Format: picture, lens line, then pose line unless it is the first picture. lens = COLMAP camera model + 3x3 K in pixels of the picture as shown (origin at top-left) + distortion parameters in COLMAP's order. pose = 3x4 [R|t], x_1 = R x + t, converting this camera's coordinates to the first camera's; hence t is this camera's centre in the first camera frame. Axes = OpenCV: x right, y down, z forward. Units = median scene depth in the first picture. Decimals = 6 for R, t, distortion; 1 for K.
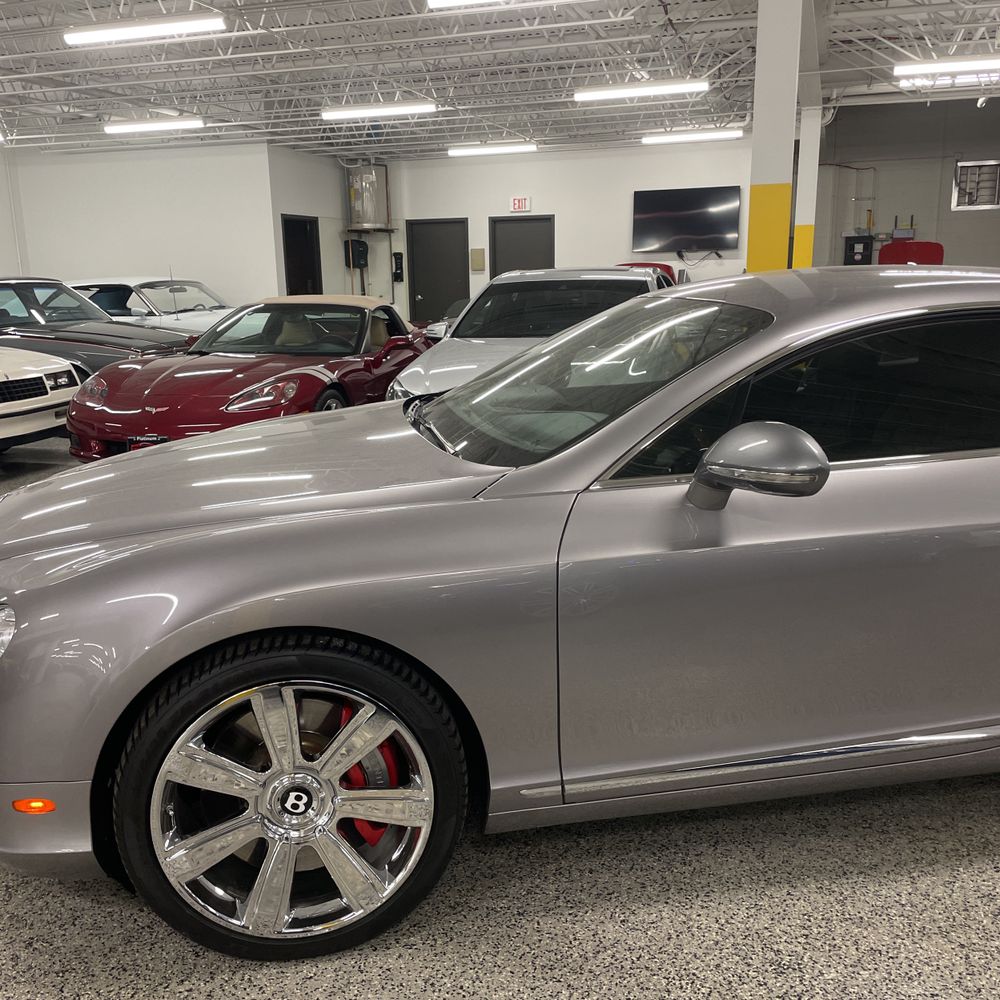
lens RADIAL K [[1006.7, 0, 488.4], [0, 1006.7, 516.6], [0, 0, 1]] dist [0.100097, -0.149505]
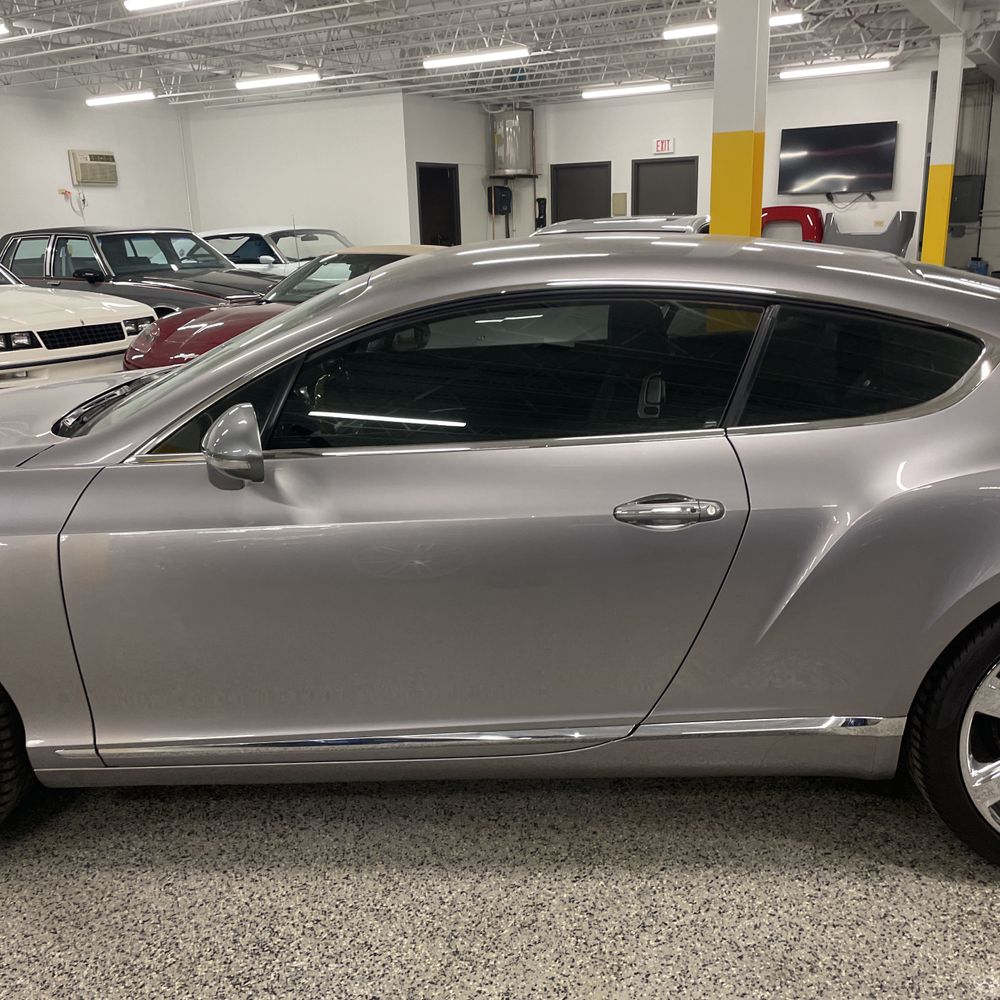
lens RADIAL K [[1002.9, 0, 506.9], [0, 1002.9, 499.8], [0, 0, 1]] dist [0.087132, -0.119275]
pose [[0.976365, 0.052650, -0.209617, 0.117277], [-0.044137, 0.998008, 0.045086, -0.009055], [0.211573, -0.034769, 0.976743, 0.015100]]
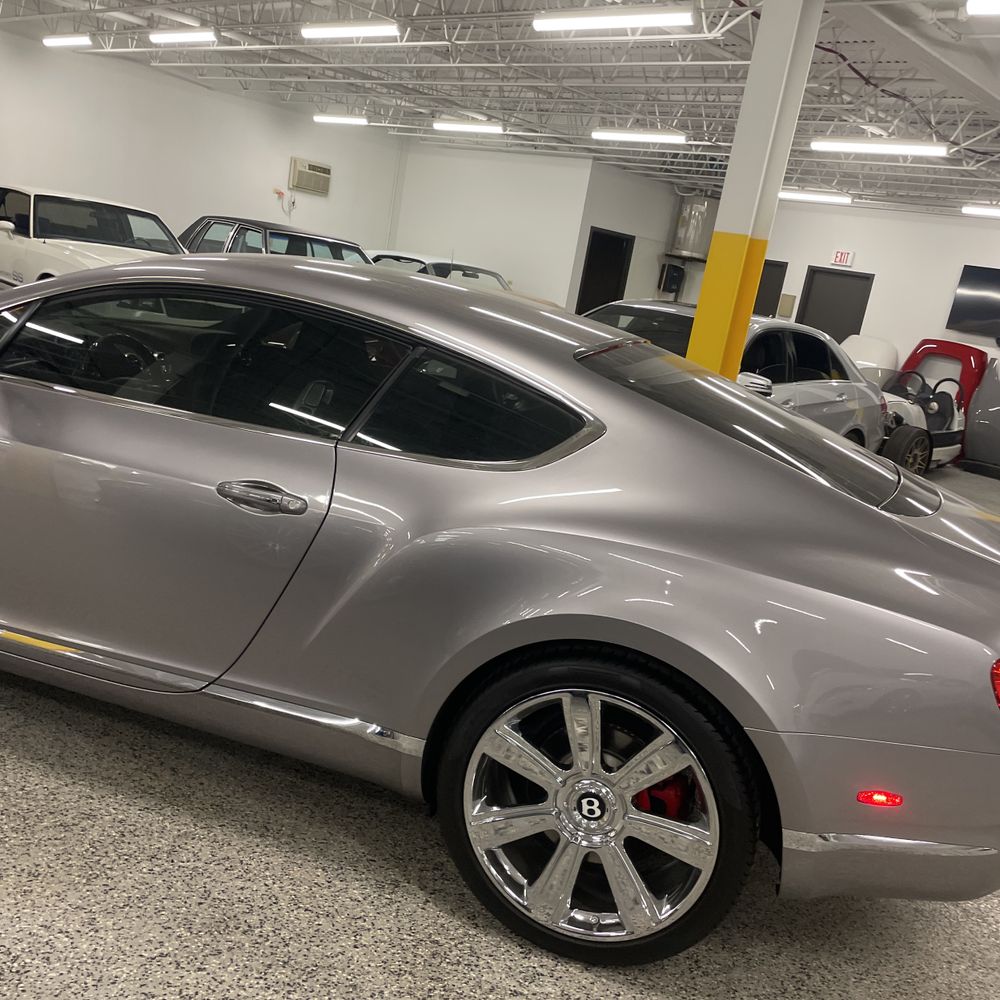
lens RADIAL K [[1002.9, 0, 506.9], [0, 1002.9, 499.8], [0, 0, 1]] dist [0.087132, -0.119275]
pose [[0.874806, 0.271735, -0.401091, 0.221641], [-0.289382, 0.957058, 0.017235, -0.016729], [0.388551, 0.100991, 0.915876, 0.029377]]
